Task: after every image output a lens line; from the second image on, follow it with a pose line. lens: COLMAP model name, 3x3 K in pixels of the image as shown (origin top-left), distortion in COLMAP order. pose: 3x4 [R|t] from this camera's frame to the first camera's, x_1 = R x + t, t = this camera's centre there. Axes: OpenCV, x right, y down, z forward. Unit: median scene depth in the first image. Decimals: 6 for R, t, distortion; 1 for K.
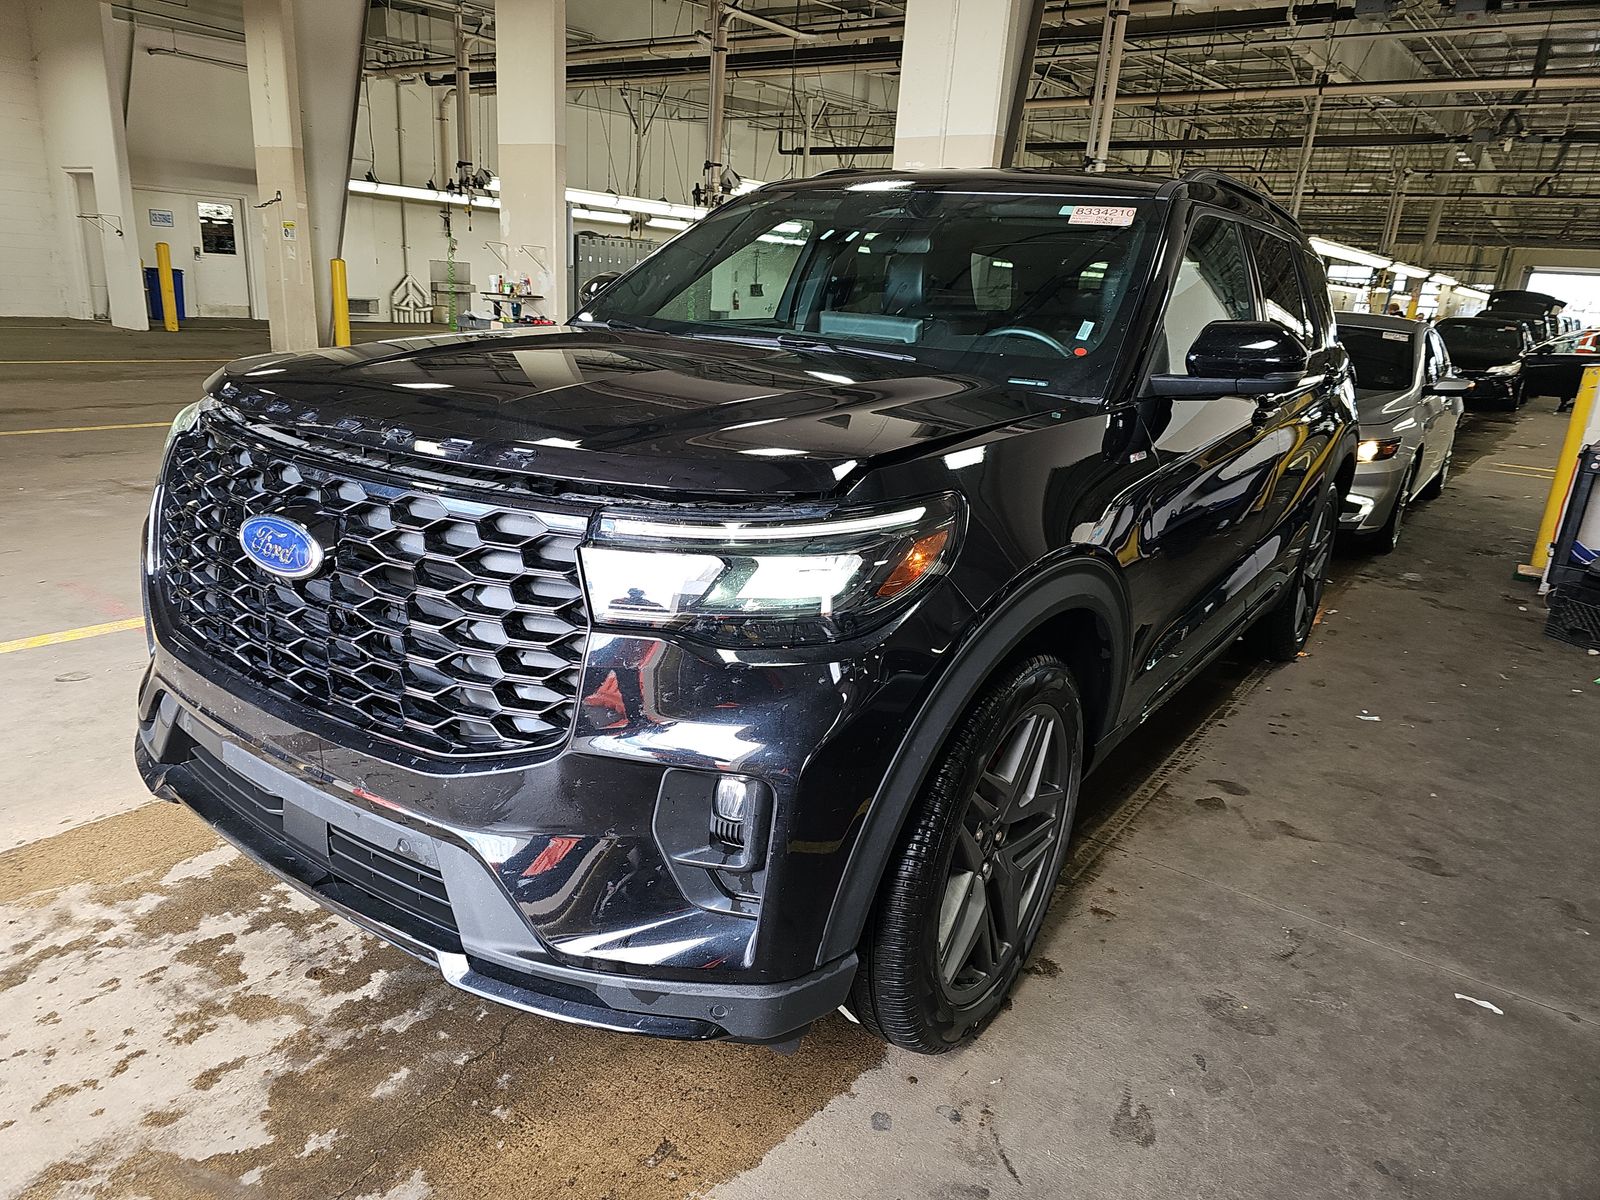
lens RADIAL K [[1015.5, 0, 800.0], [0, 1015.5, 600.0], [0, 0, 1]] dist [0.002268, -0.005695]
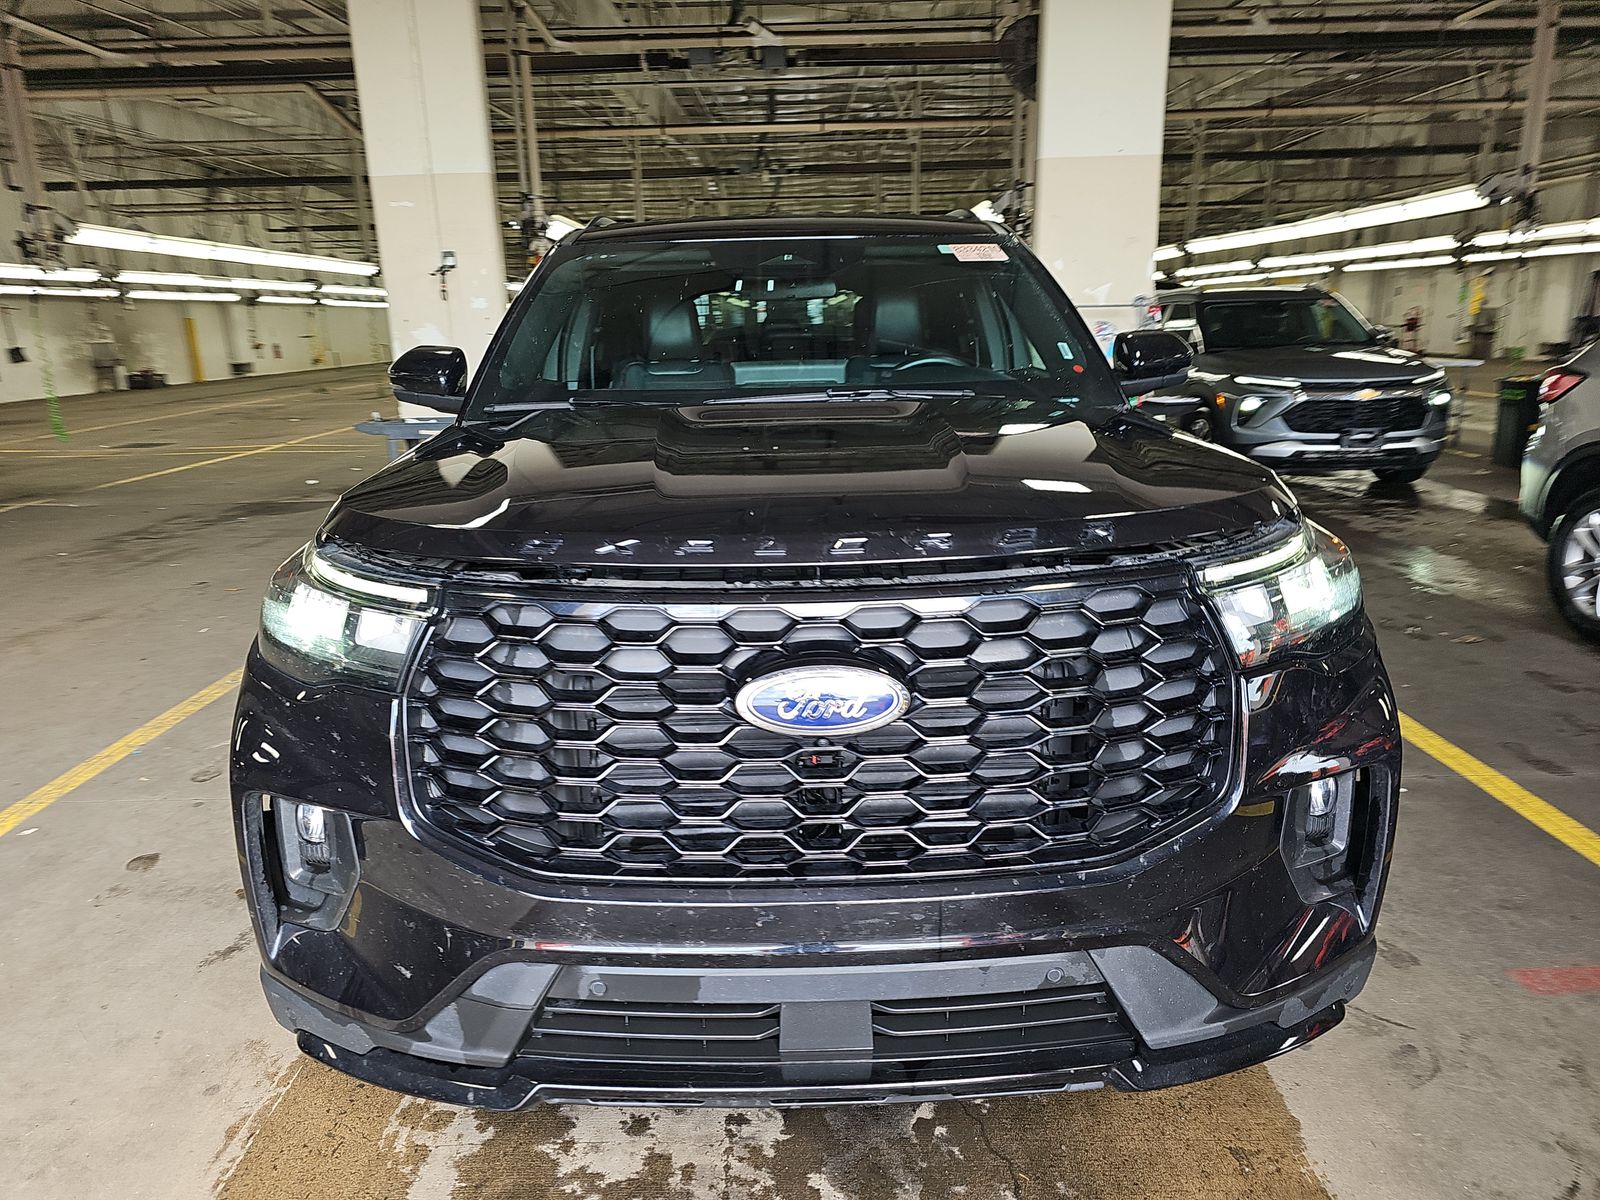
lens RADIAL K [[1015.5, 0, 800.0], [0, 1015.5, 600.0], [0, 0, 1]] dist [0.002268, -0.005695]
pose [[0.805519, -0.232386, 0.545102, -0.799074], [0.246494, 0.967935, 0.048393, -0.148897], [-0.538869, 0.095382, 0.836972, 0.270530]]
